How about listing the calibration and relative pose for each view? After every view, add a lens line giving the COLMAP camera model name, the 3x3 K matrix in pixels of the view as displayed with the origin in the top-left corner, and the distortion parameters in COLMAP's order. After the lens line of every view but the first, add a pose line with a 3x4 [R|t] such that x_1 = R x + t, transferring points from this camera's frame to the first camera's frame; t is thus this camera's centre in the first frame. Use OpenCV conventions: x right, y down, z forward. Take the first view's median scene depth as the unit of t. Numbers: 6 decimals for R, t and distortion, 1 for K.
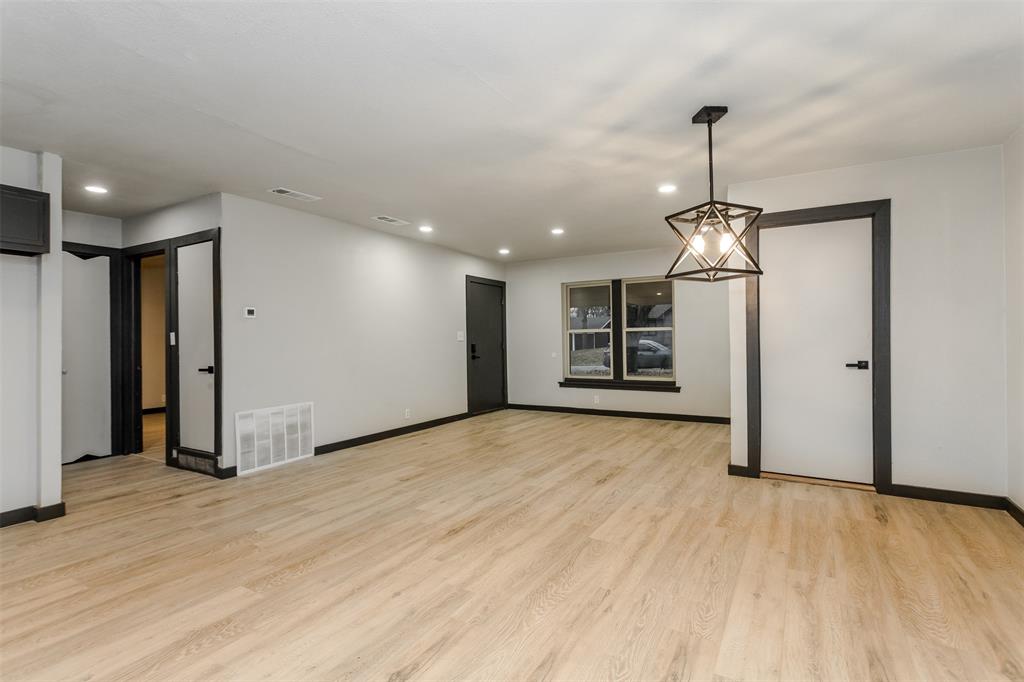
lens RADIAL K [[487.1, 0, 514.5], [0, 487.1, 333.7], [0, 0, 1]] dist [0.000735, 0.001913]
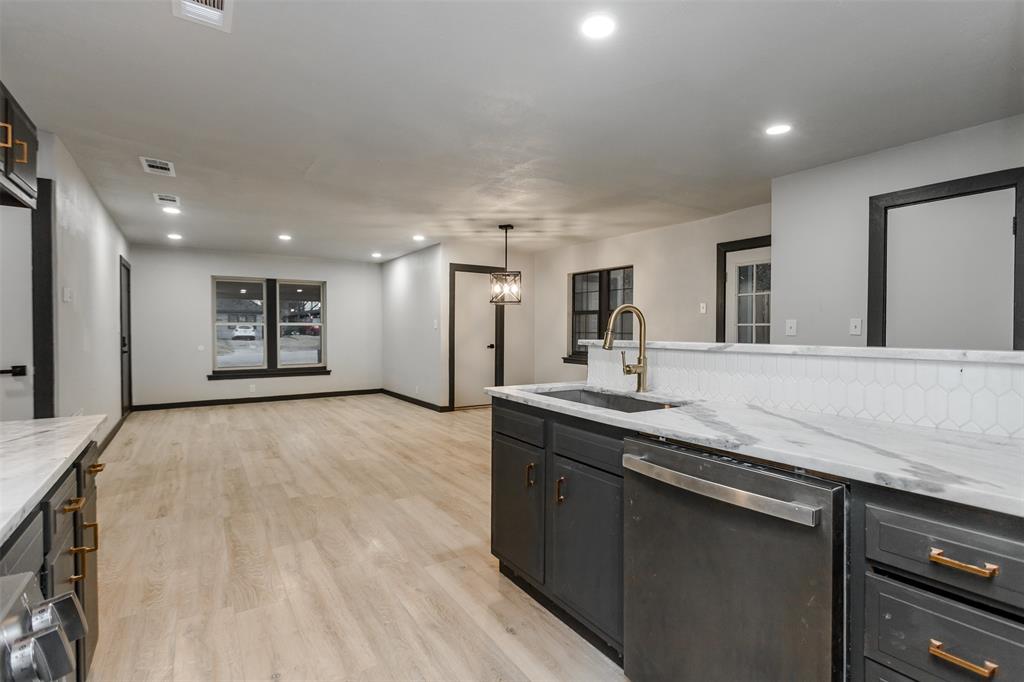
lens RADIAL K [[487.1, 0, 510.7], [0, 487.1, 335.2], [0, 0, 1]] dist [0.000735, 0.001913]
pose [[0.442859, 0.001898, 0.896589, -1.172583], [-0.015205, 0.999870, 0.005394, 0.006681], [-0.896462, -0.016021, 0.442830, 0.032942]]
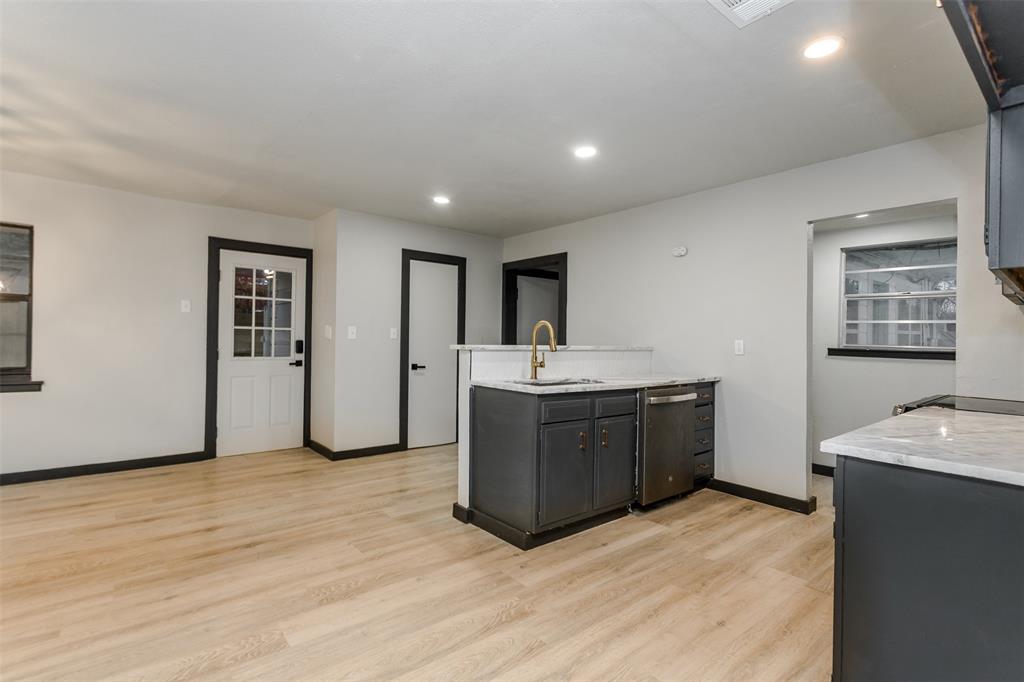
lens RADIAL K [[487.1, 0, 514.3], [0, 487.1, 338.4], [0, 0, 1]] dist [0.000735, 0.001913]
pose [[-0.941152, -0.004091, 0.337960, -0.798370], [-0.009898, 0.999831, -0.015461, 0.017656], [-0.337839, -0.017896, -0.941034, 1.114098]]
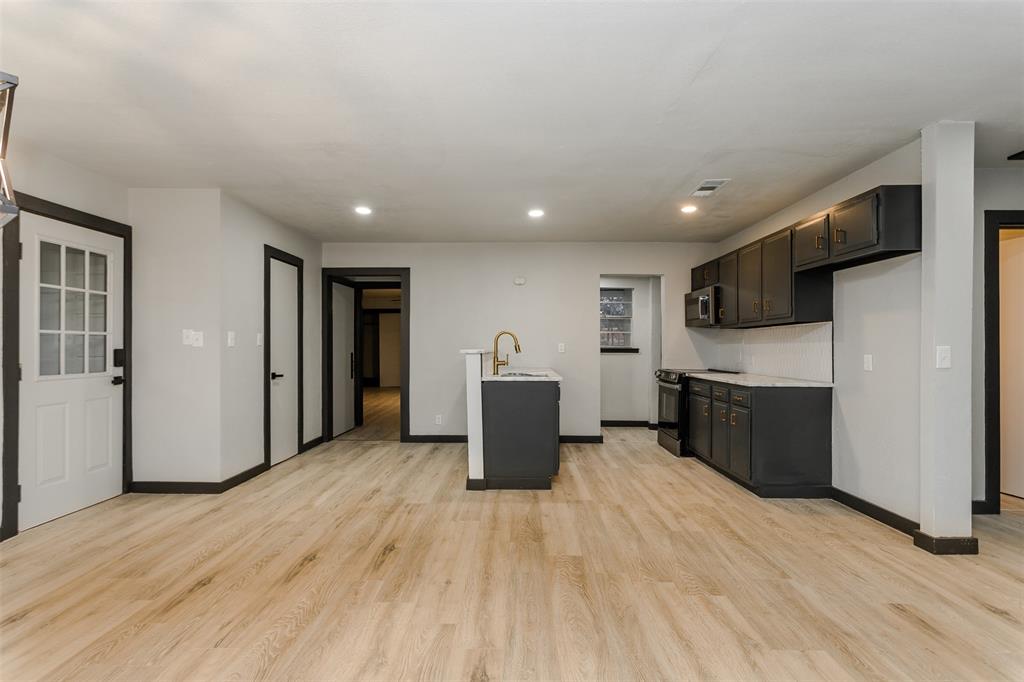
lens RADIAL K [[487.1, 0, 509.6], [0, 487.1, 343.5], [0, 0, 1]] dist [0.000735, 0.001913]
pose [[-0.869535, 0.004283, -0.493853, 0.110772], [0.010177, 0.999905, -0.009247, 0.013650], [0.493766, -0.013066, -0.869496, 1.320028]]
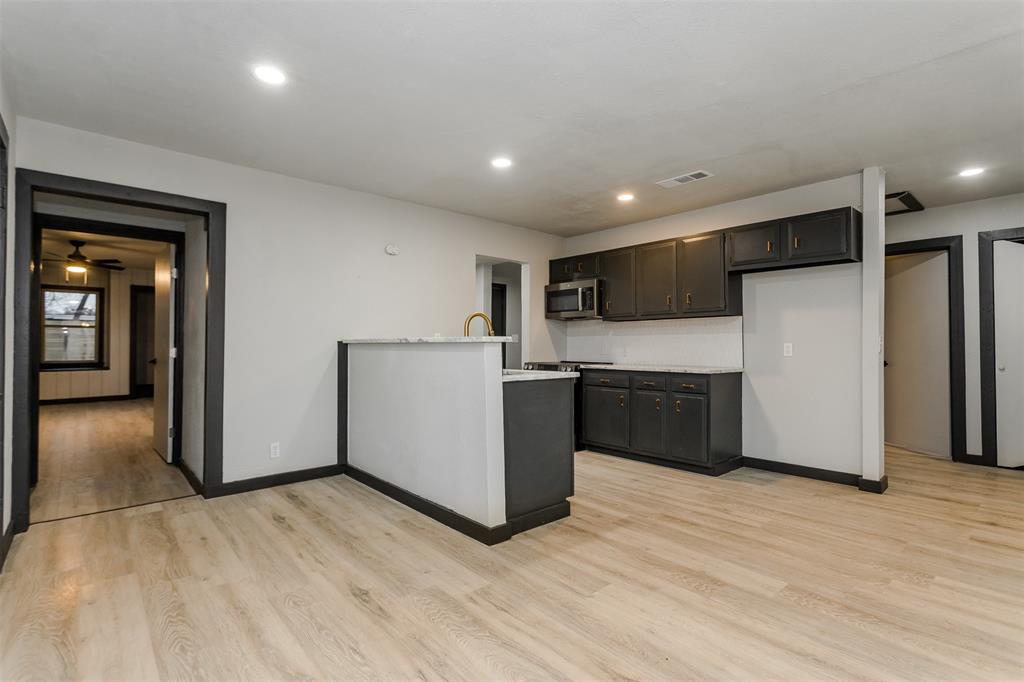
lens RADIAL K [[487.1, 0, 509.8], [0, 487.1, 337.7], [0, 0, 1]] dist [0.000735, 0.001913]
pose [[-0.312735, -0.005951, -0.949822, 0.357041], [0.009003, 0.999917, -0.009229, 0.026110], [0.949798, -0.011438, -0.312656, 0.536303]]
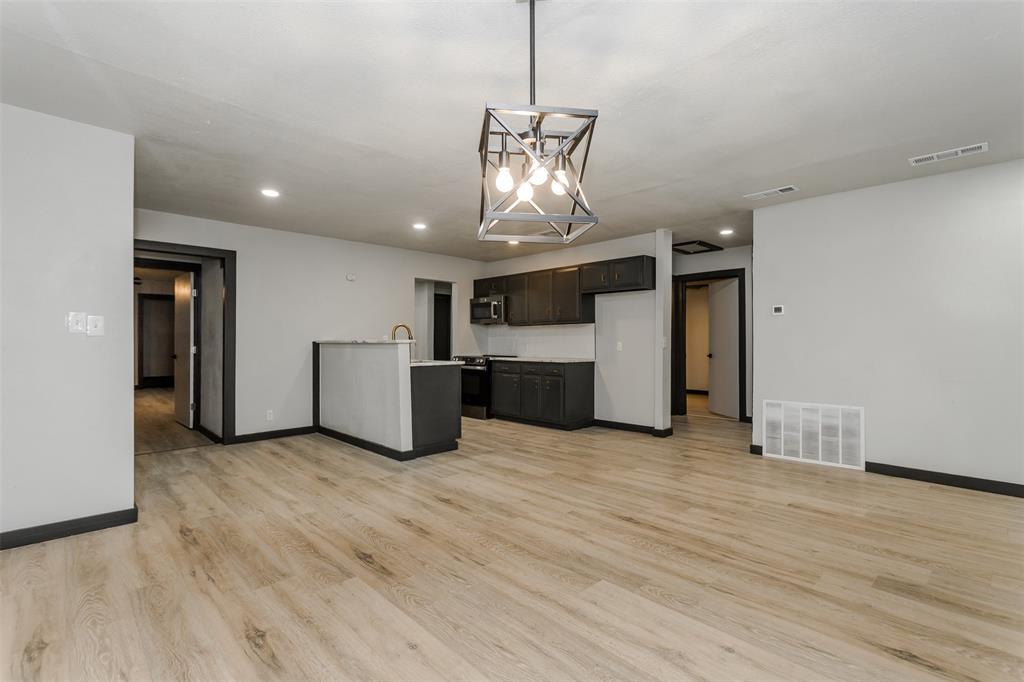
lens RADIAL K [[471.4, 0, 508.7], [0, 471.4, 338.3], [0, 0, 1]] dist [-0.000576, -0.000266]
pose [[-0.270159, 0.003450, -0.962809, 0.787697], [0.011463, 0.999934, 0.000366, 0.015374], [0.962747, -0.010938, -0.270181, 0.893659]]
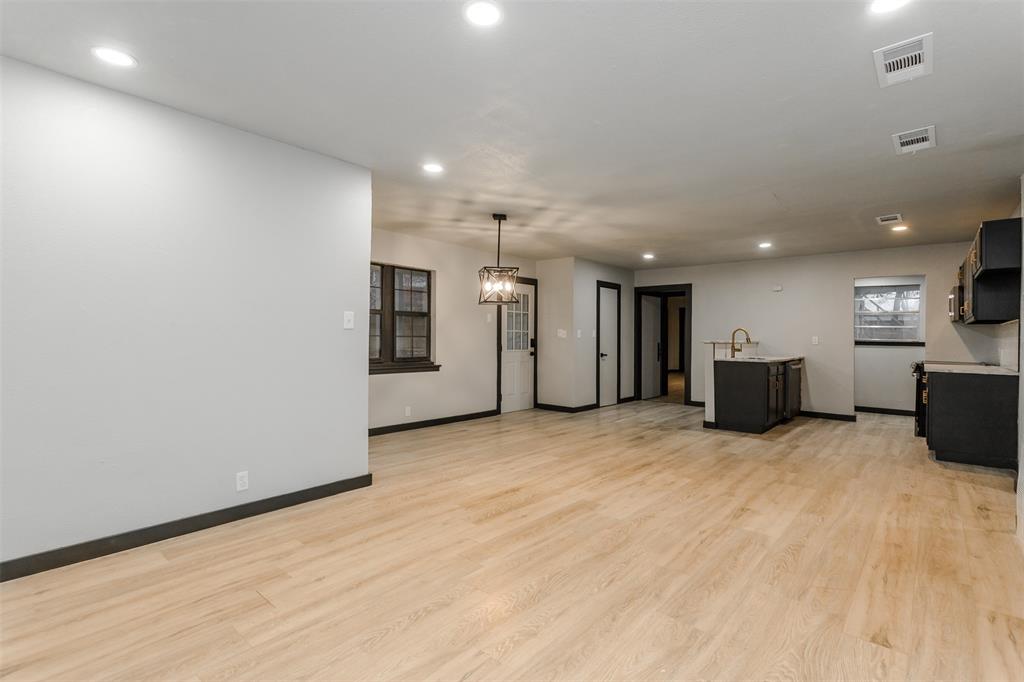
lens RADIAL K [[487.1, 0, 516.5], [0, 487.1, 337.3], [0, 0, 1]] dist [0.000735, 0.001913]
pose [[-0.985417, 0.000367, 0.170155, 0.016047], [-0.001557, 0.999936, -0.011172, 0.025774], [-0.170148, -0.011274, -0.985354, 2.216958]]
